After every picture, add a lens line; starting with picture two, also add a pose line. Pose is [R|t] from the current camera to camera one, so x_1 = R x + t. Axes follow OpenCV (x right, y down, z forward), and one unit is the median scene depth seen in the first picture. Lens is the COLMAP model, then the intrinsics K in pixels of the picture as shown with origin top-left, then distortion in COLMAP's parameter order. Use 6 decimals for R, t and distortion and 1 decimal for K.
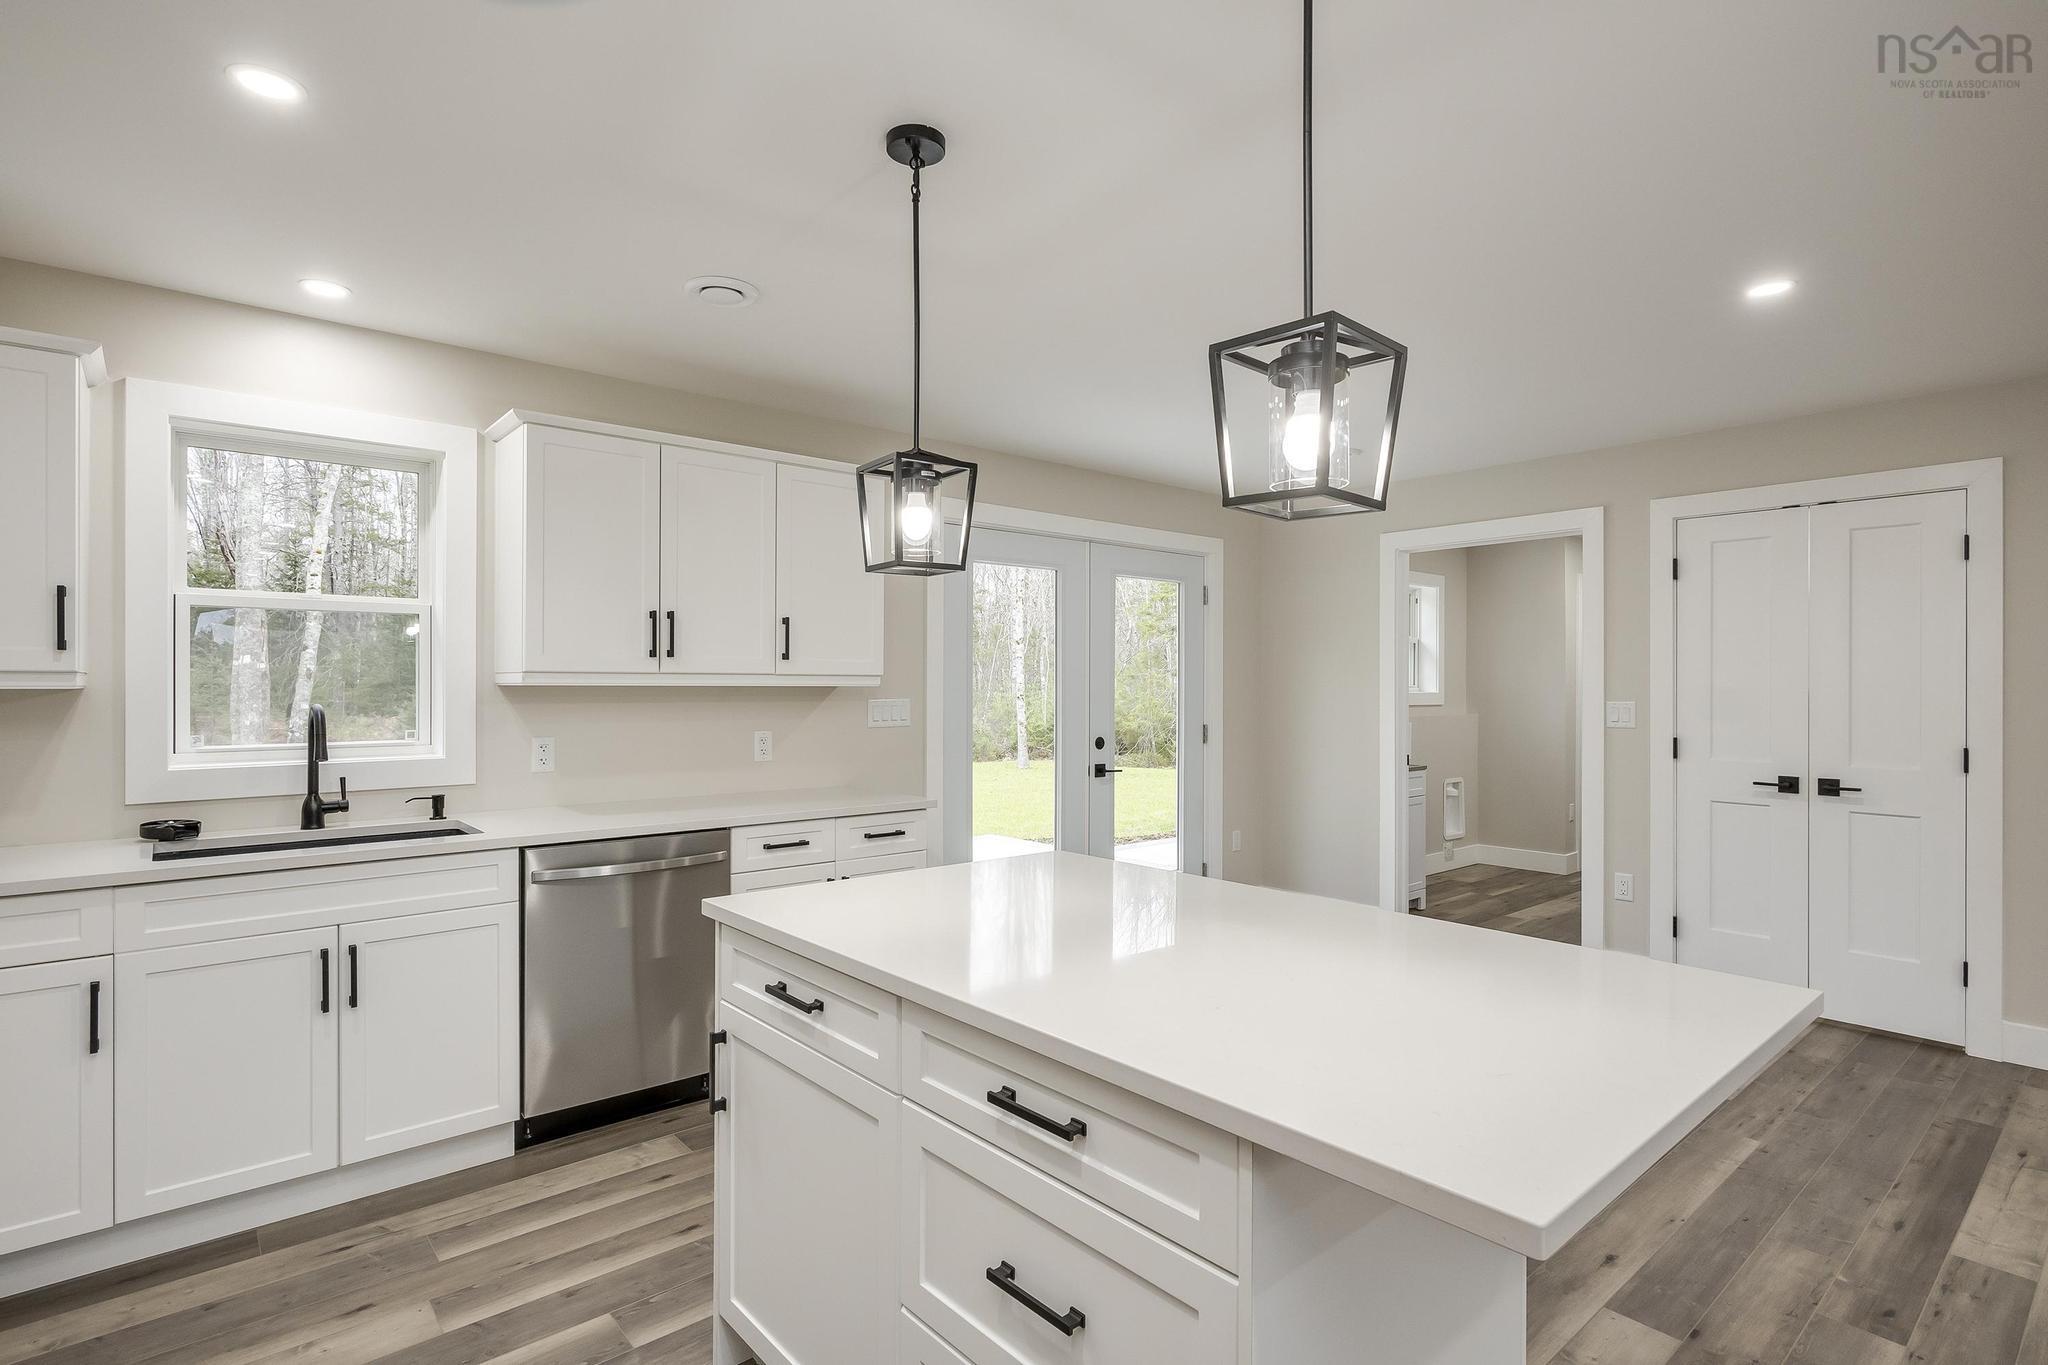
lens RADIAL K [[1002.4, 0, 1024.0], [0, 1002.4, 682.5], [0, 0, 1]] dist [-0.000163, 0.000063]
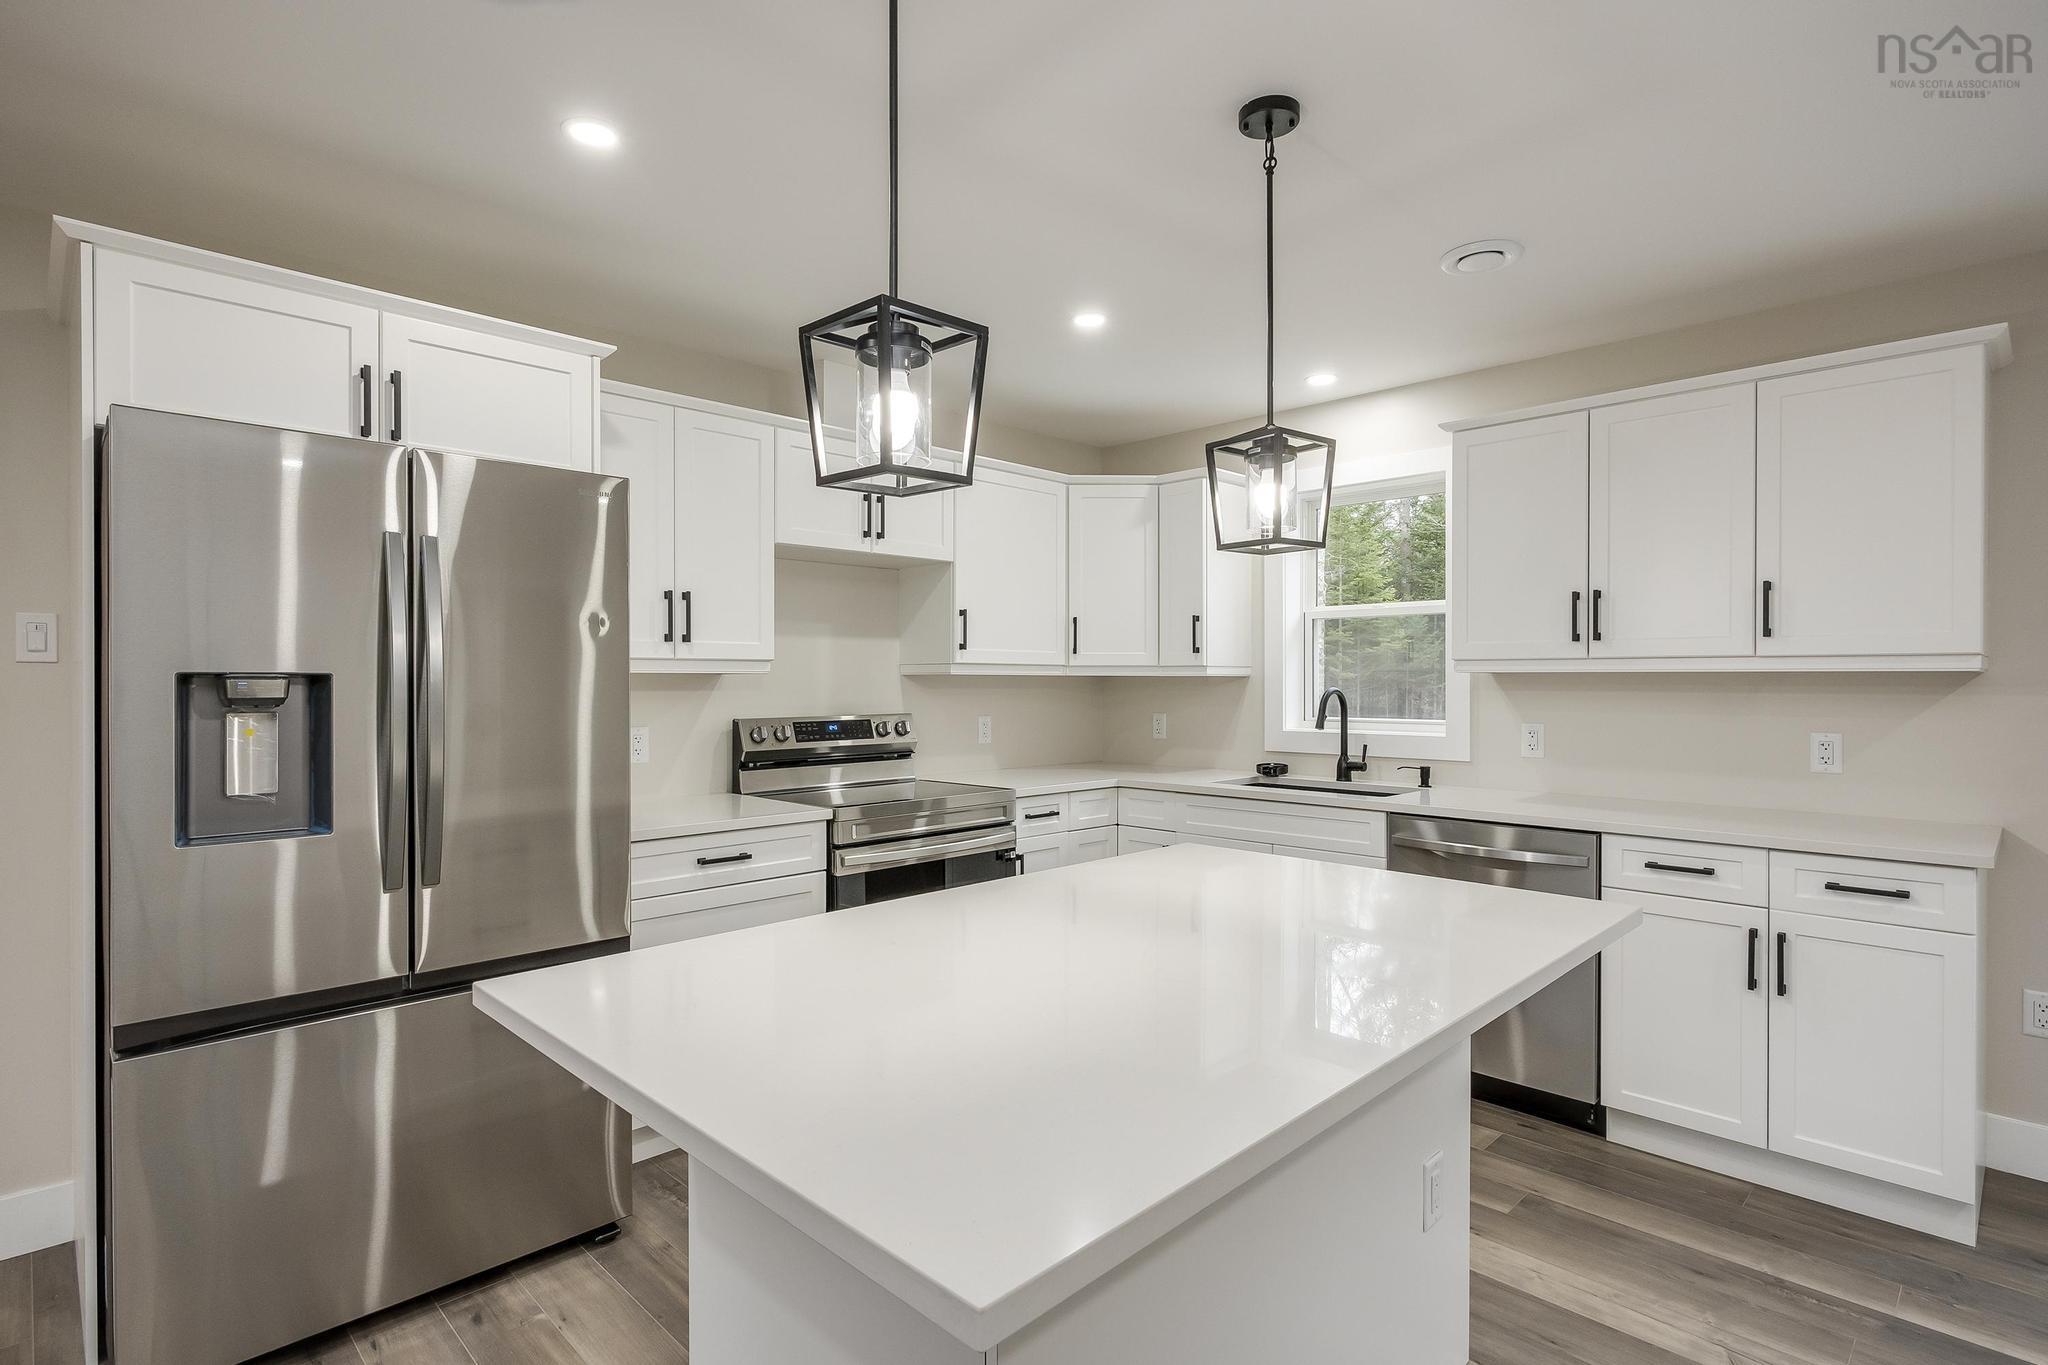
lens RADIAL K [[1023.2, 0, 1020.6], [0, 1023.2, 683.6], [0, 0, 1]] dist [-0.003884, 0.001379]
pose [[0.075103, 0.001021, -0.997175, 0.491013], [0.002429, 0.999996, 0.001207, 0.010601], [0.997173, -0.002512, 0.075100, 0.372907]]
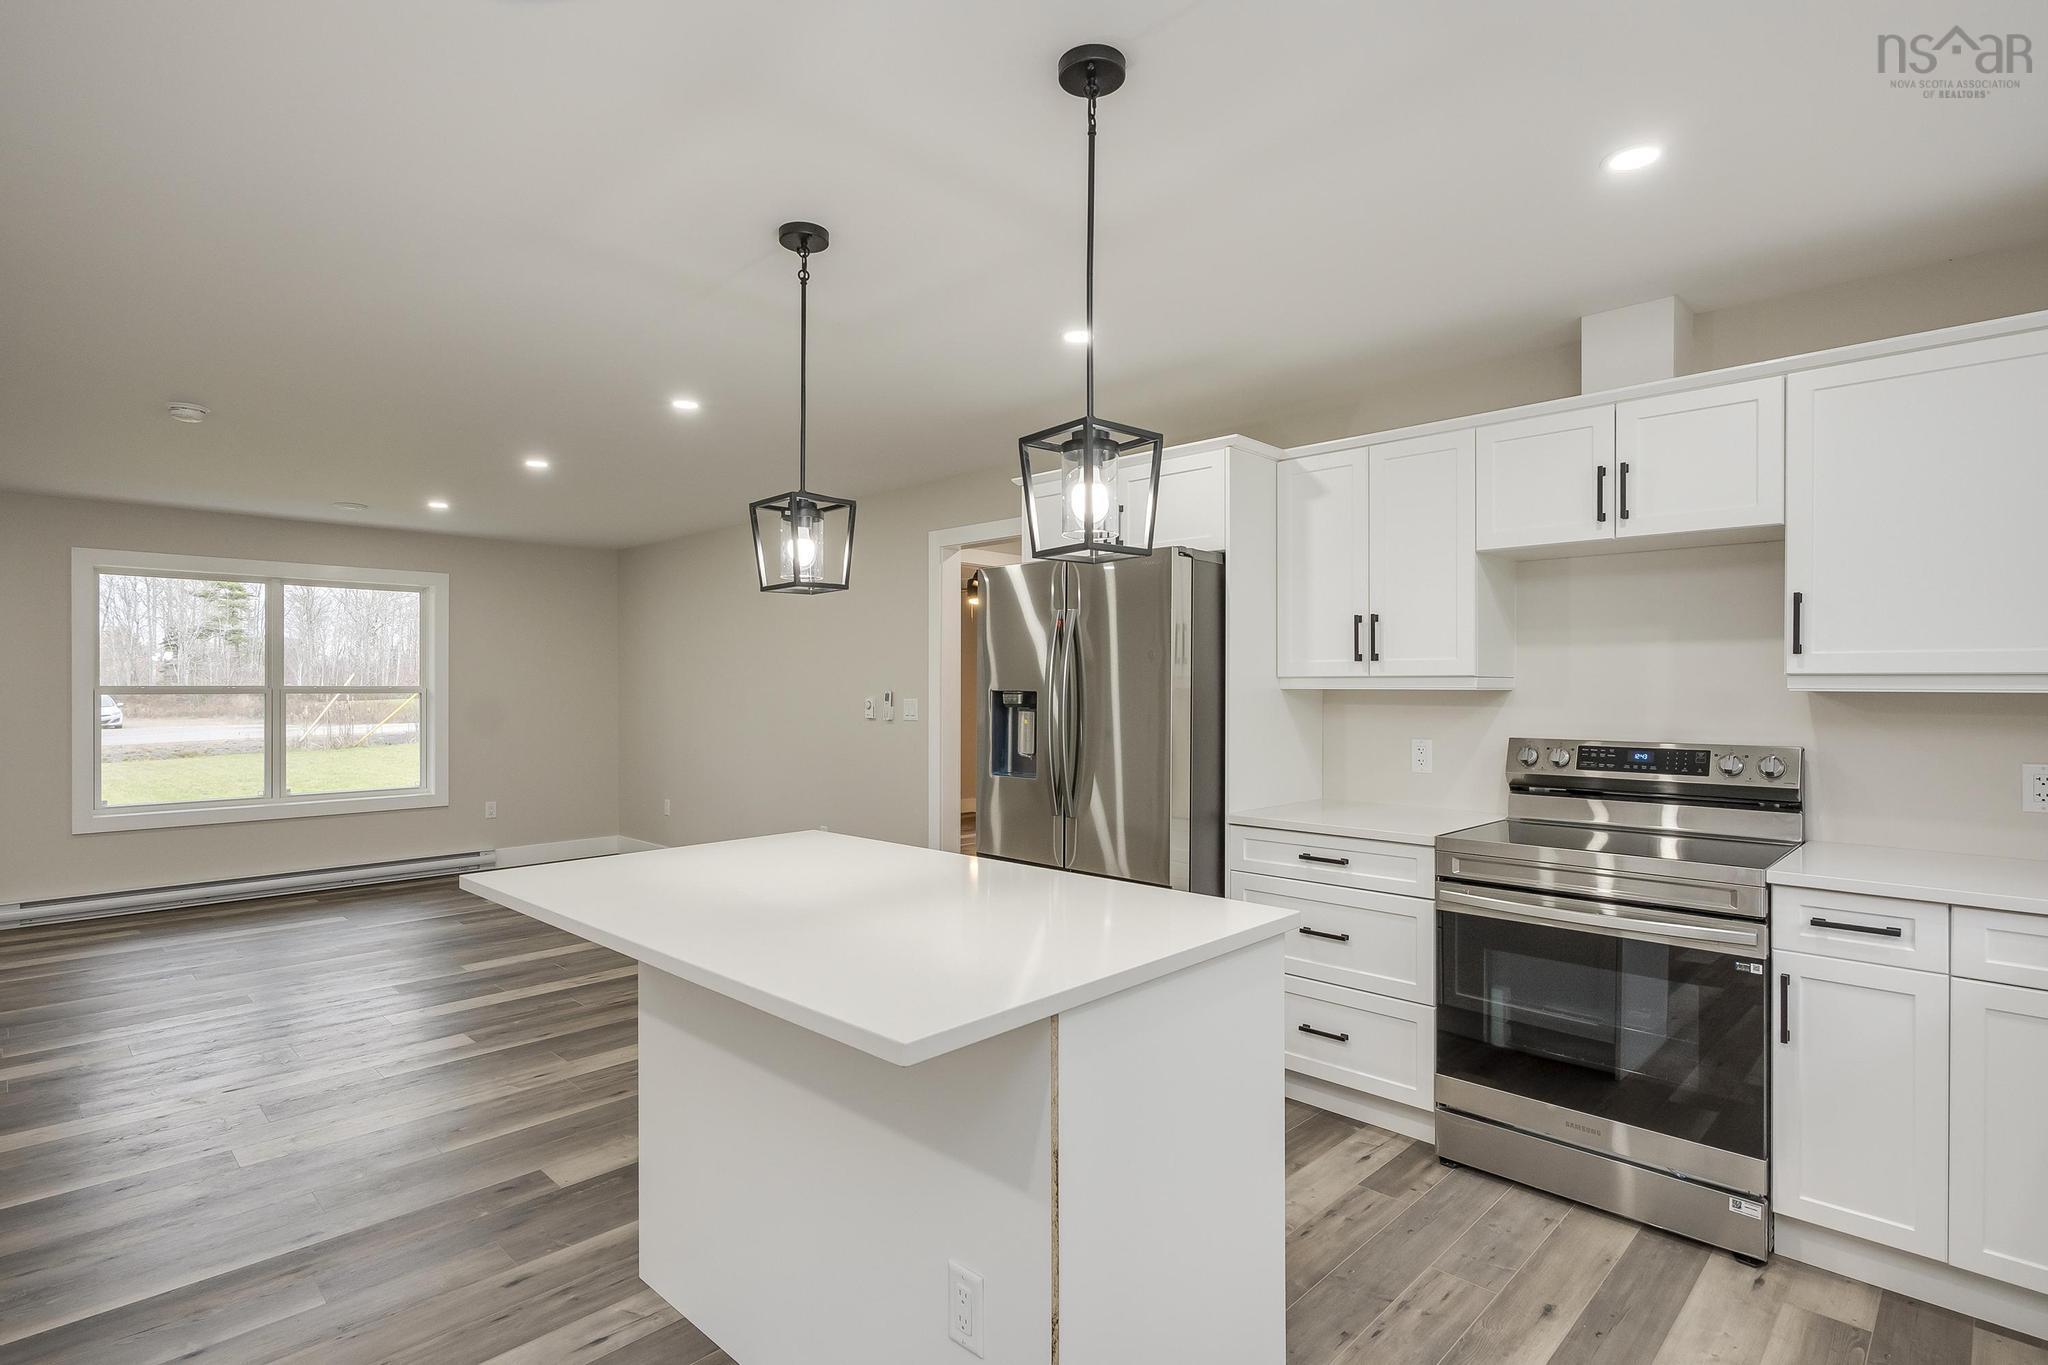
lens RADIAL K [[1018.7, 0, 1019.0], [0, 1018.7, 676.7], [0, 0, 1]] dist [-0.000582, 0.000334]
pose [[-0.996679, -0.001412, -0.081414, 0.019635], [-0.000866, 0.999977, -0.006734, -0.003153], [0.081422, -0.006641, -0.996658, 1.047887]]
